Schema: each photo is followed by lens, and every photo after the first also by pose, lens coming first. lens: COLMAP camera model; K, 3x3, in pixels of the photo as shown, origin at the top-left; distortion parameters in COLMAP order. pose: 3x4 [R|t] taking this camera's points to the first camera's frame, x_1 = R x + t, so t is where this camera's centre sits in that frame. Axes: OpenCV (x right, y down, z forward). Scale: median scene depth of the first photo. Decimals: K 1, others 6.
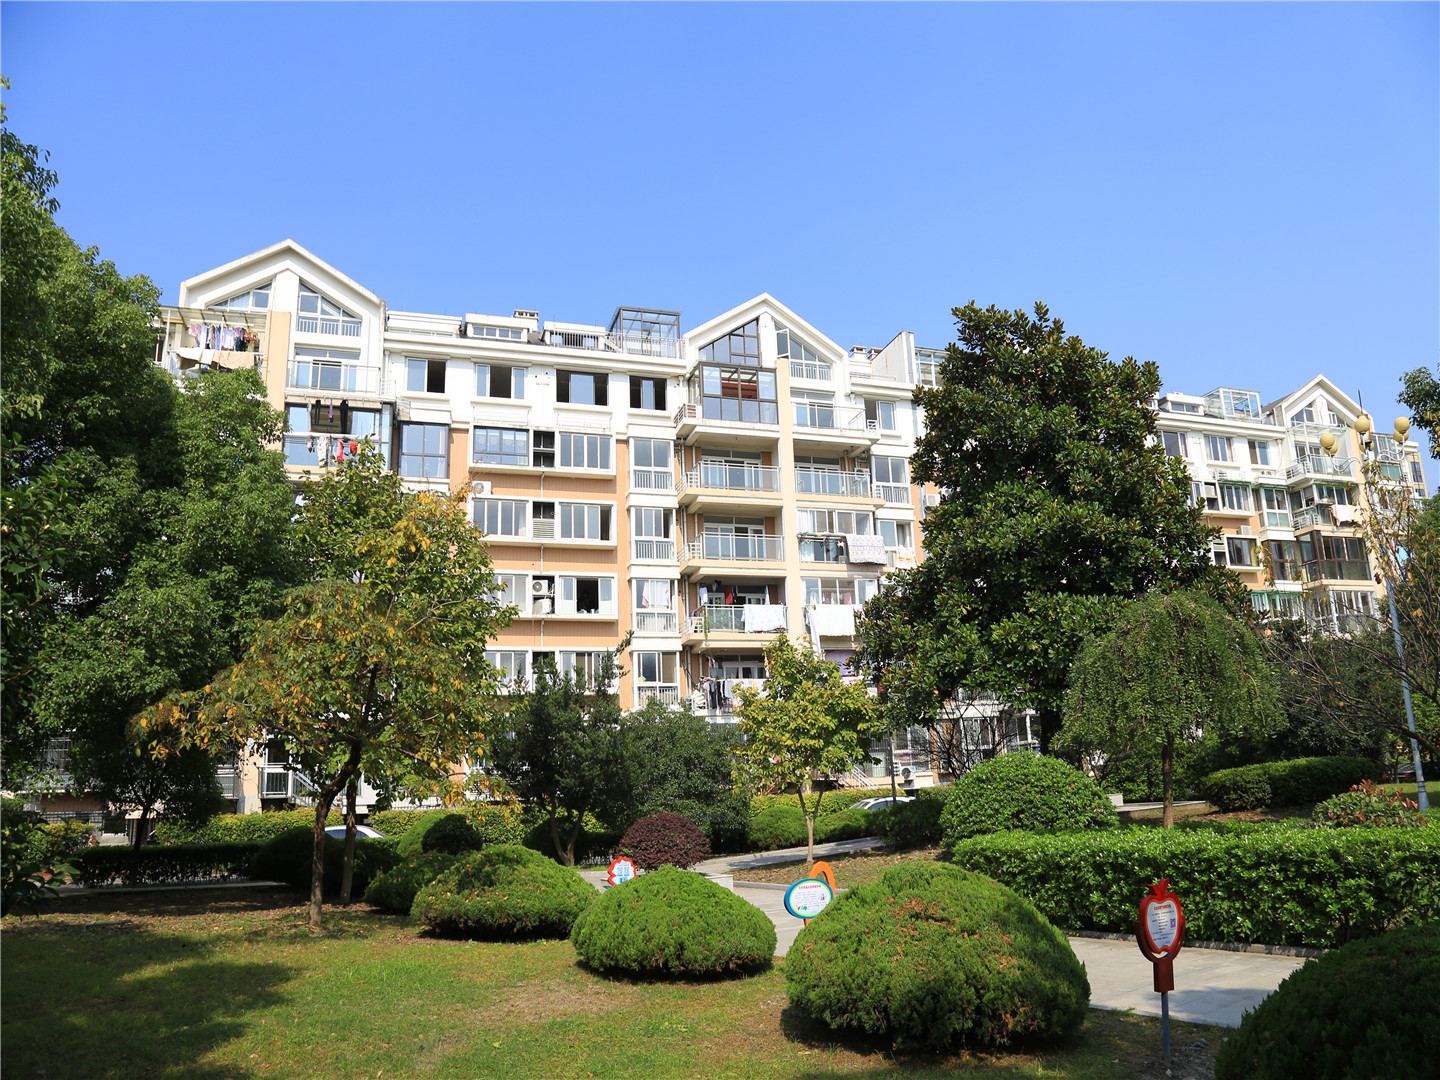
lens RADIAL K [[1061.2, 0, 722.9], [0, 1061.2, 545.2], [0, 0, 1]] dist [-0.107698, 0.019722]
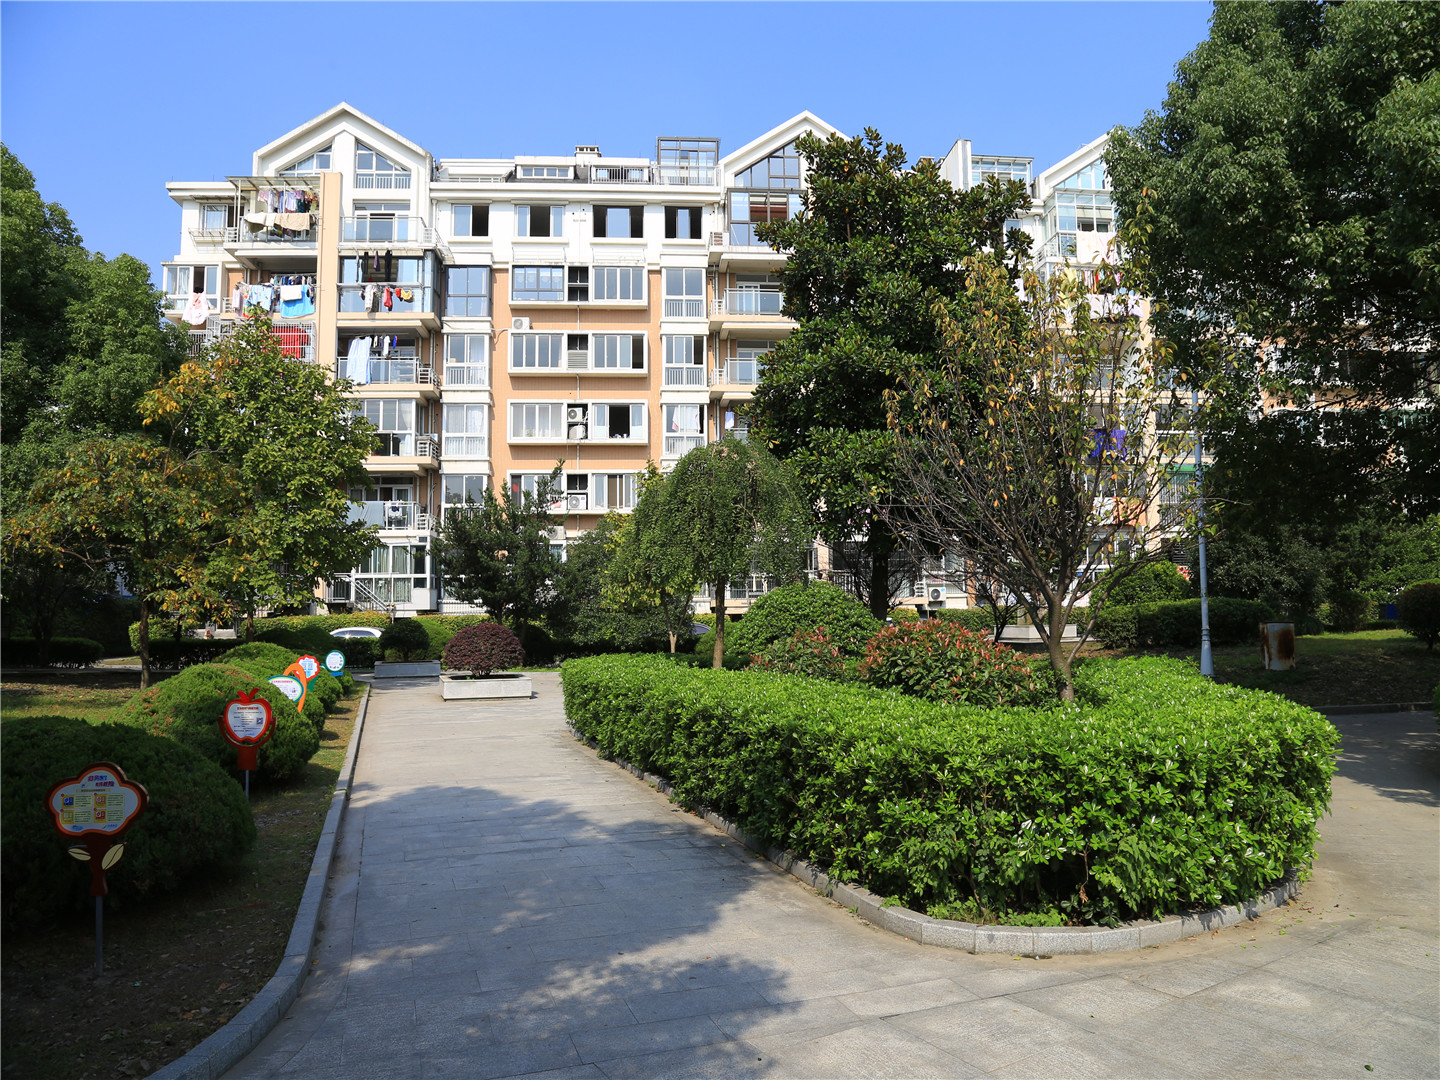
lens RADIAL K [[1061.2, 0, 713.5], [0, 1061.2, 536.5], [0, 0, 1]] dist [-0.107698, 0.019722]
pose [[0.966108, 0.017184, -0.257567, 0.239924], [0.026701, 0.985778, 0.165919, -0.012679], [0.256755, -0.167173, 0.951909, -0.013454]]
